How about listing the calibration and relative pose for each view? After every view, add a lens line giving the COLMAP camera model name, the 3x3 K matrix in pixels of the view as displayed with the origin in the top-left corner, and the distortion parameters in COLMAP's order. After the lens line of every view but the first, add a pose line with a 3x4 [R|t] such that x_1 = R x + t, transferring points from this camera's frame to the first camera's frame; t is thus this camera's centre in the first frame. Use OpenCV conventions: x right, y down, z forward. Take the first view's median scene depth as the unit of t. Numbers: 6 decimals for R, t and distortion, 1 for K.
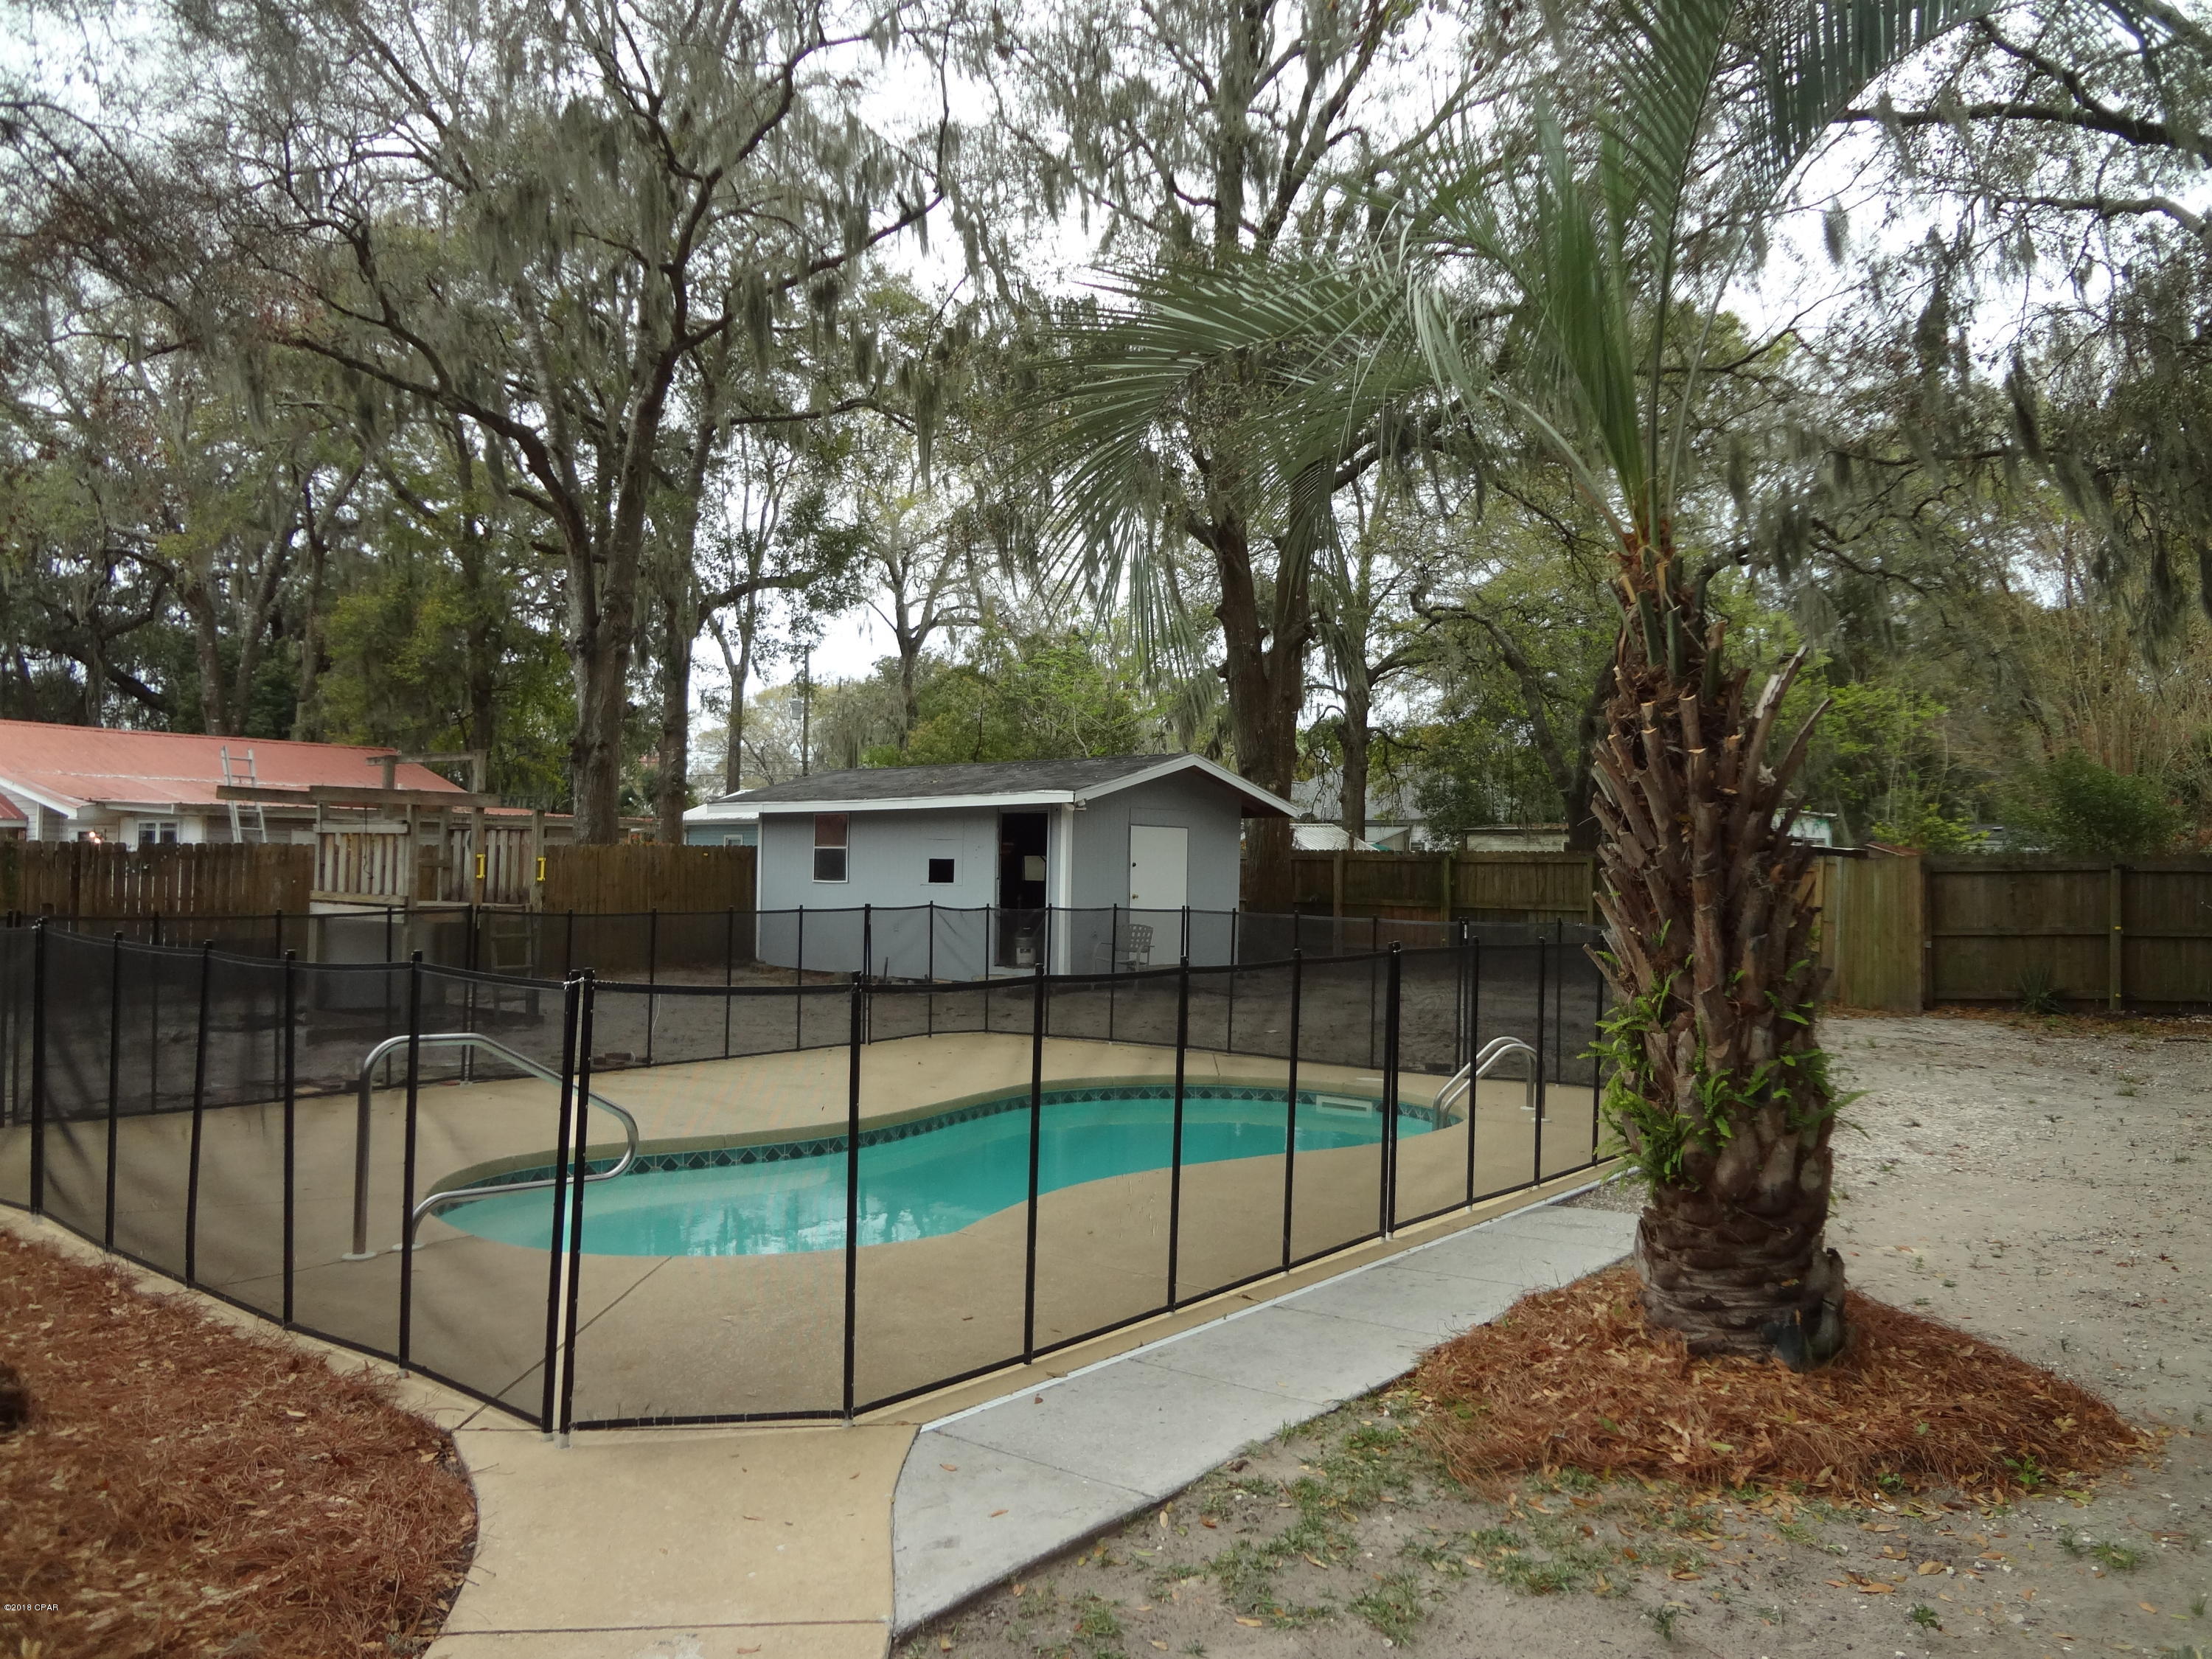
lens RADIAL K [[1655.2, 0, 1106.0], [0, 1655.2, 829.5], [0, 0, 1]] dist [-0.056916, 0.003749]
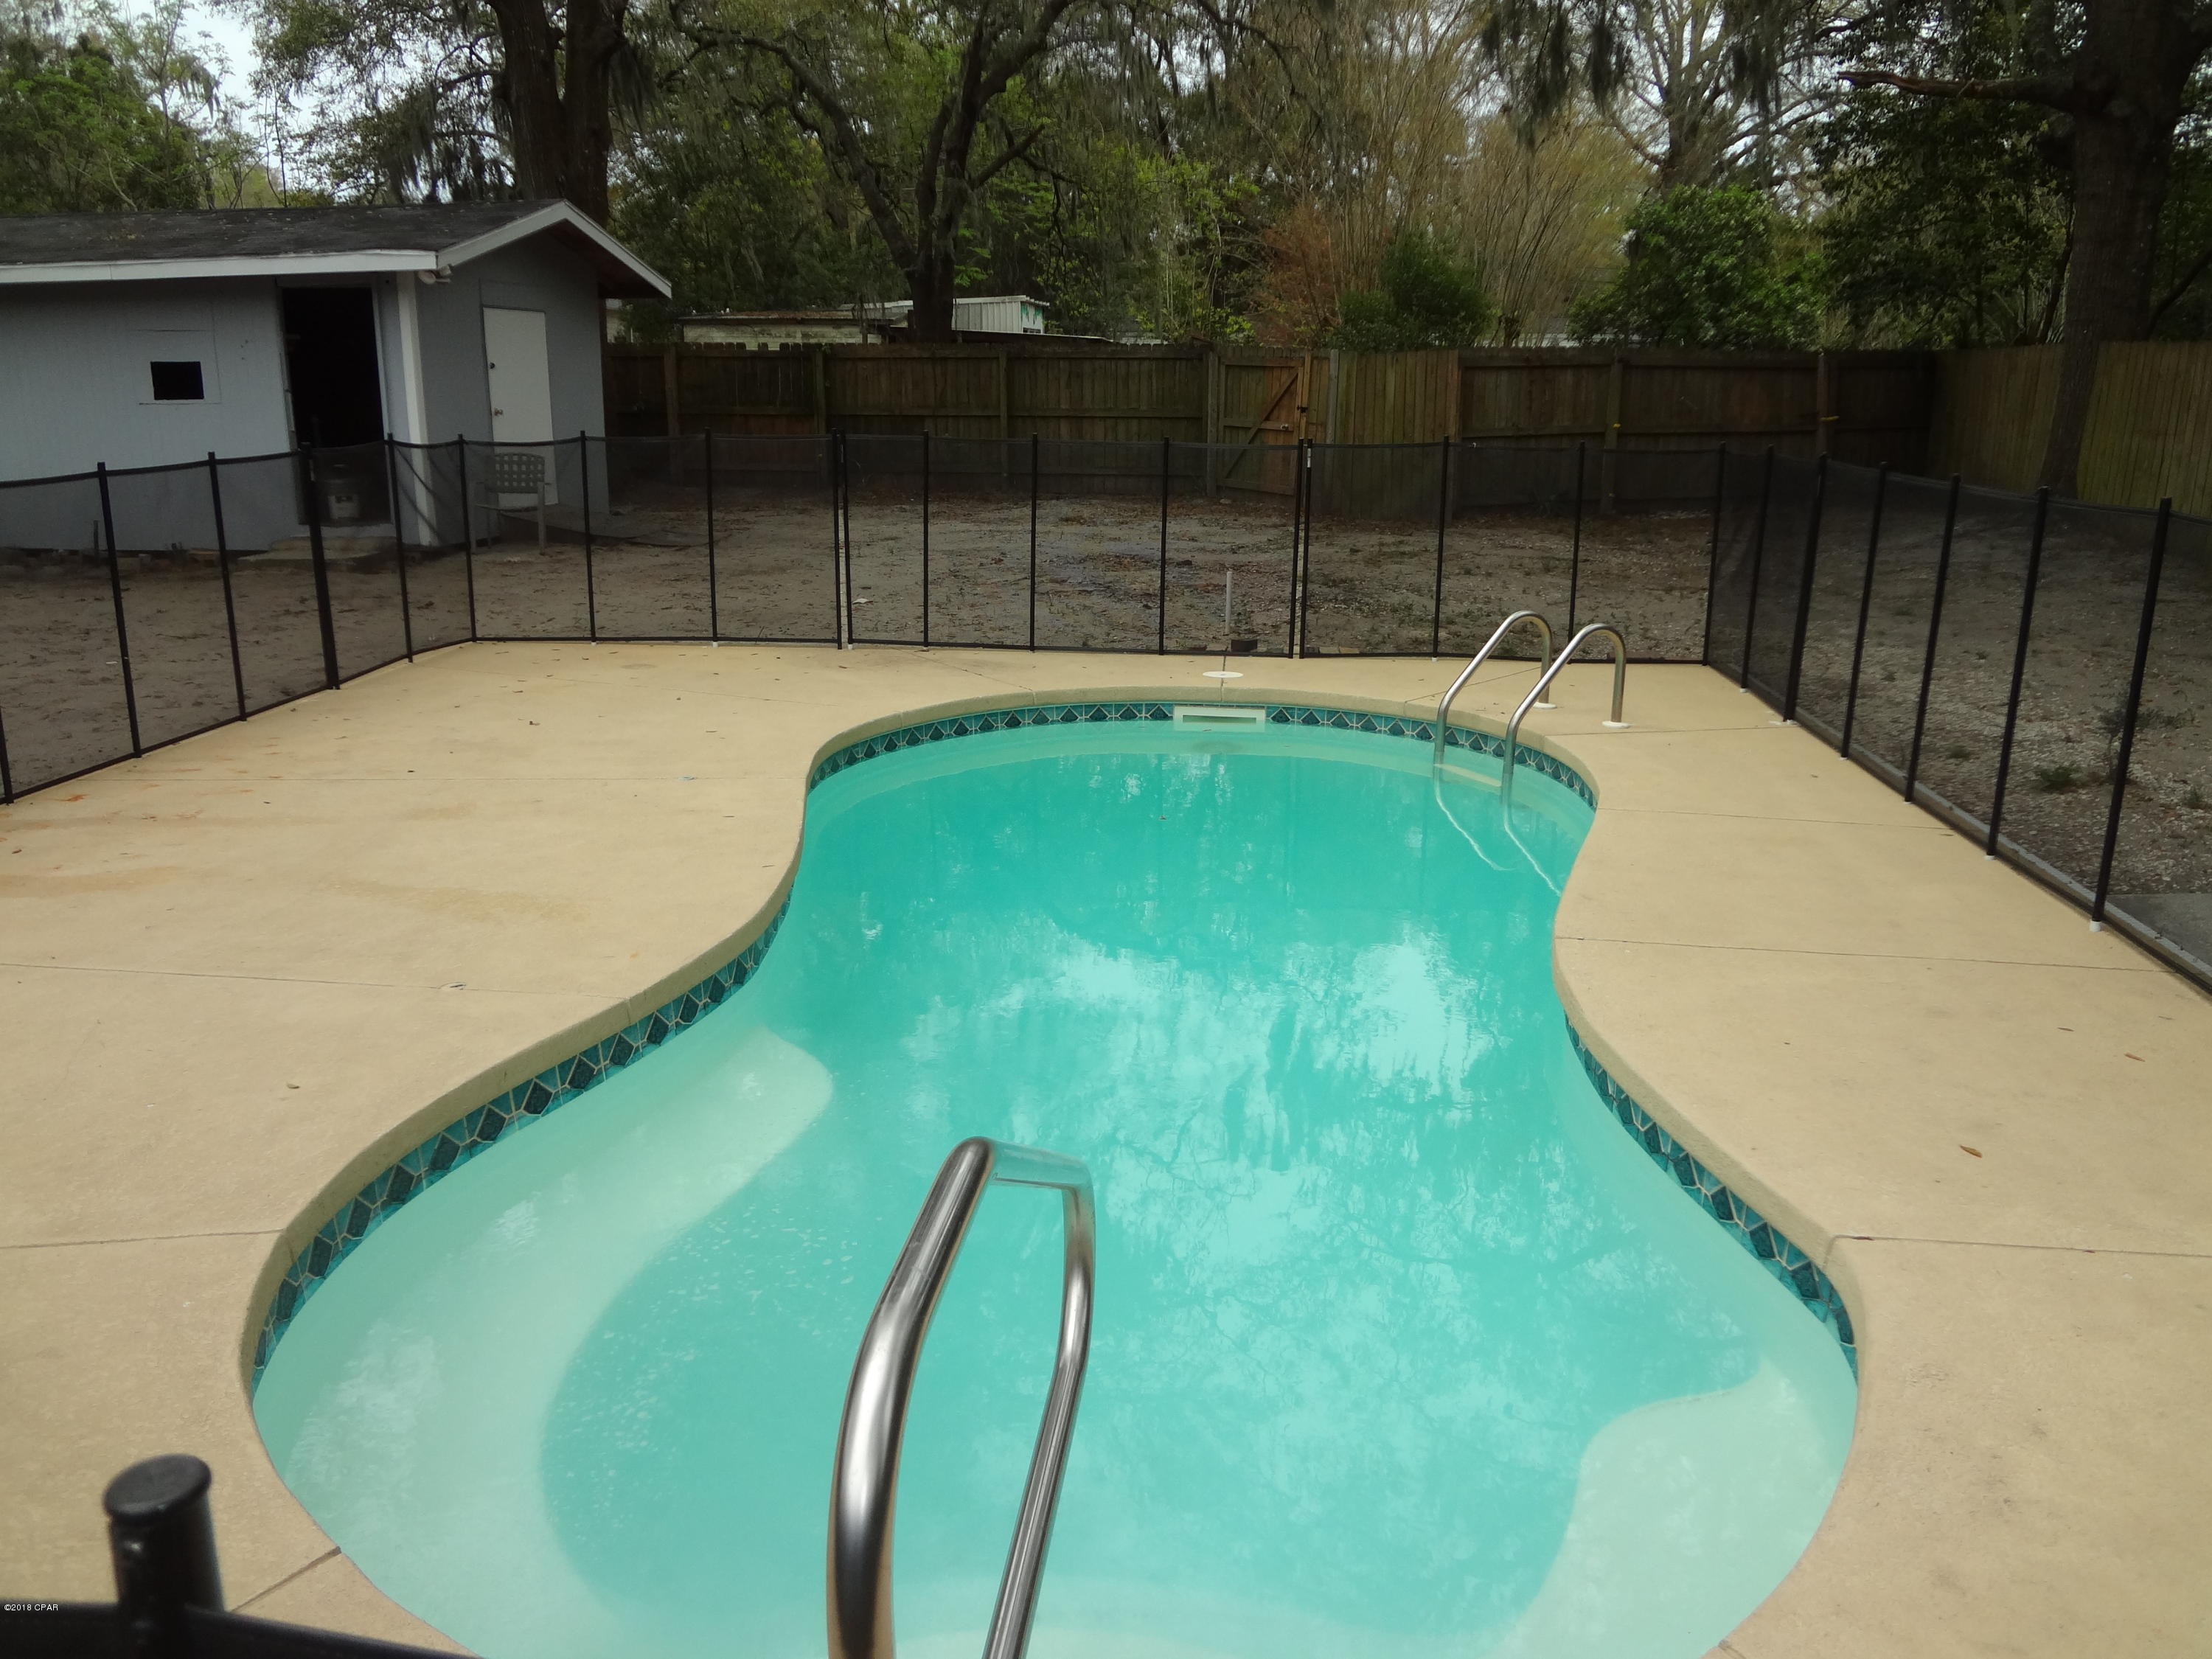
lens RADIAL K [[1655.2, 0, 1106.0], [0, 1655.2, 829.5], [0, 0, 1]] dist [-0.056916, 0.003749]
pose [[0.841371, -0.153226, 0.518283, -0.183836], [-0.006976, 0.955810, 0.293901, 0.004424], [-0.540413, -0.250895, 0.803122, 0.308520]]
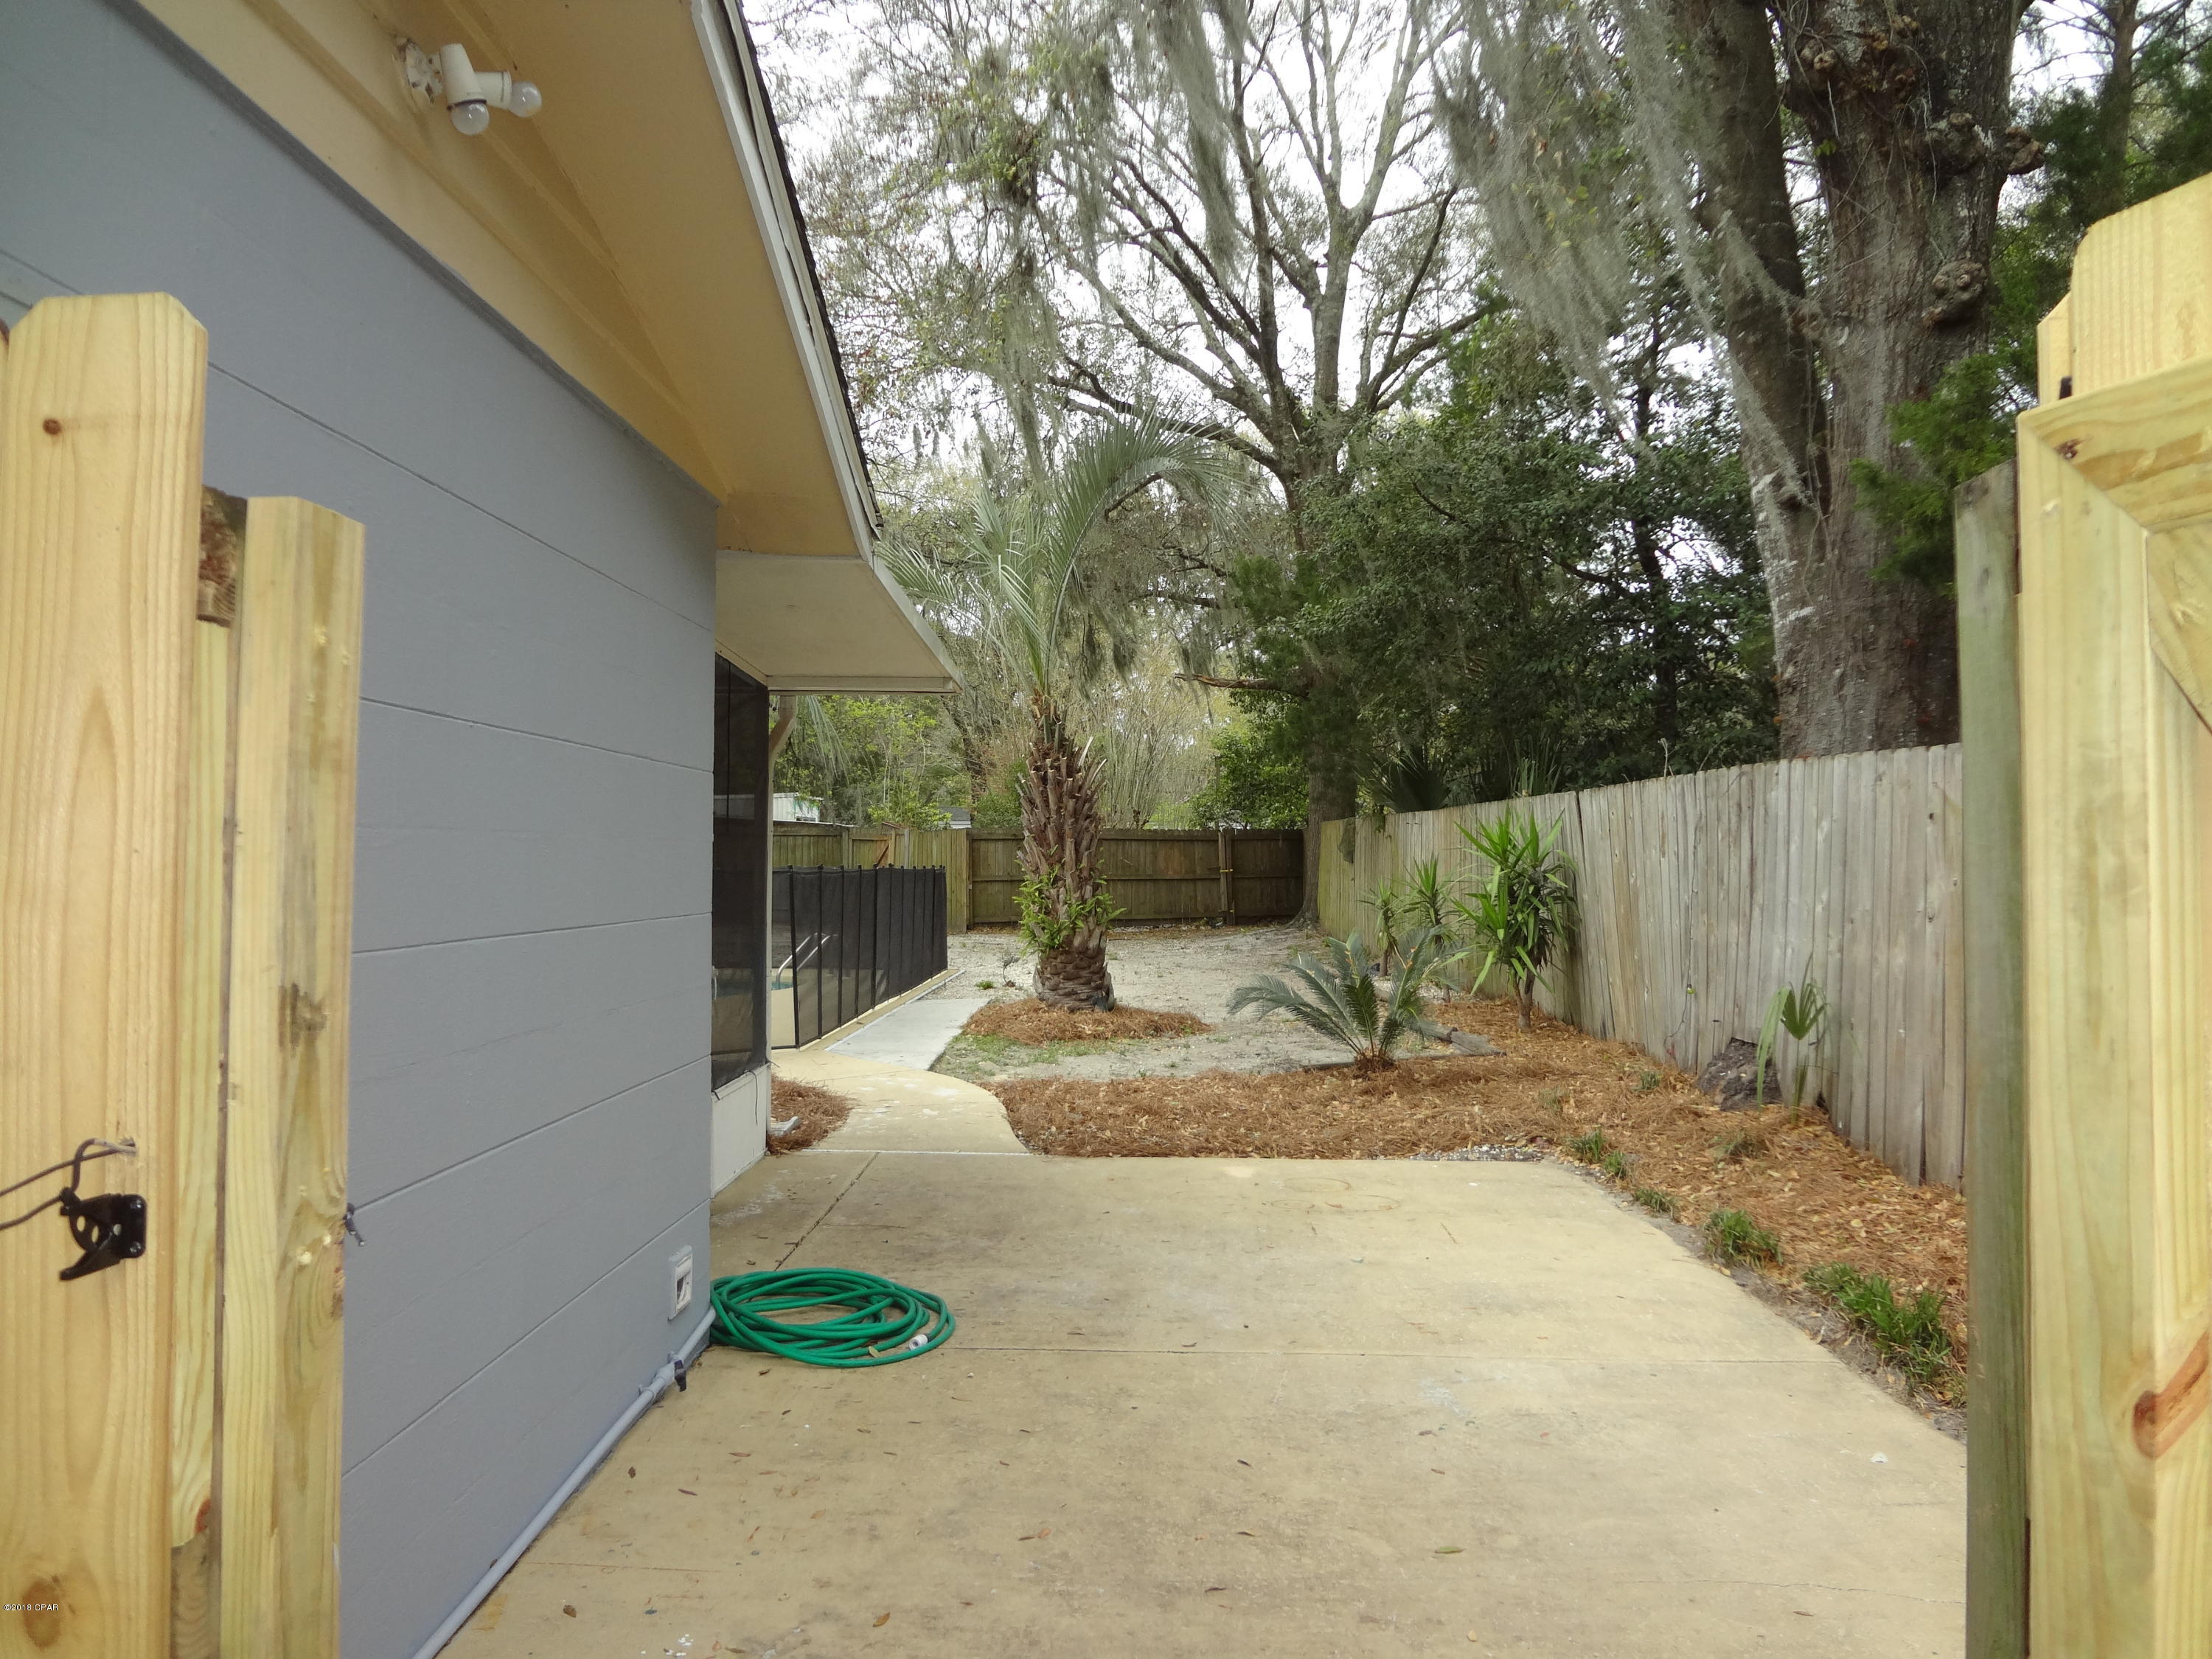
lens RADIAL K [[1655.2, 0, 1106.0], [0, 1655.2, 829.5], [0, 0, 1]] dist [-0.056916, 0.003749]
pose [[0.800543, 0.007053, 0.599234, -0.320156], [-0.015113, 0.999850, 0.008423, 0.002277], [-0.599085, -0.015799, 0.800530, -0.311115]]
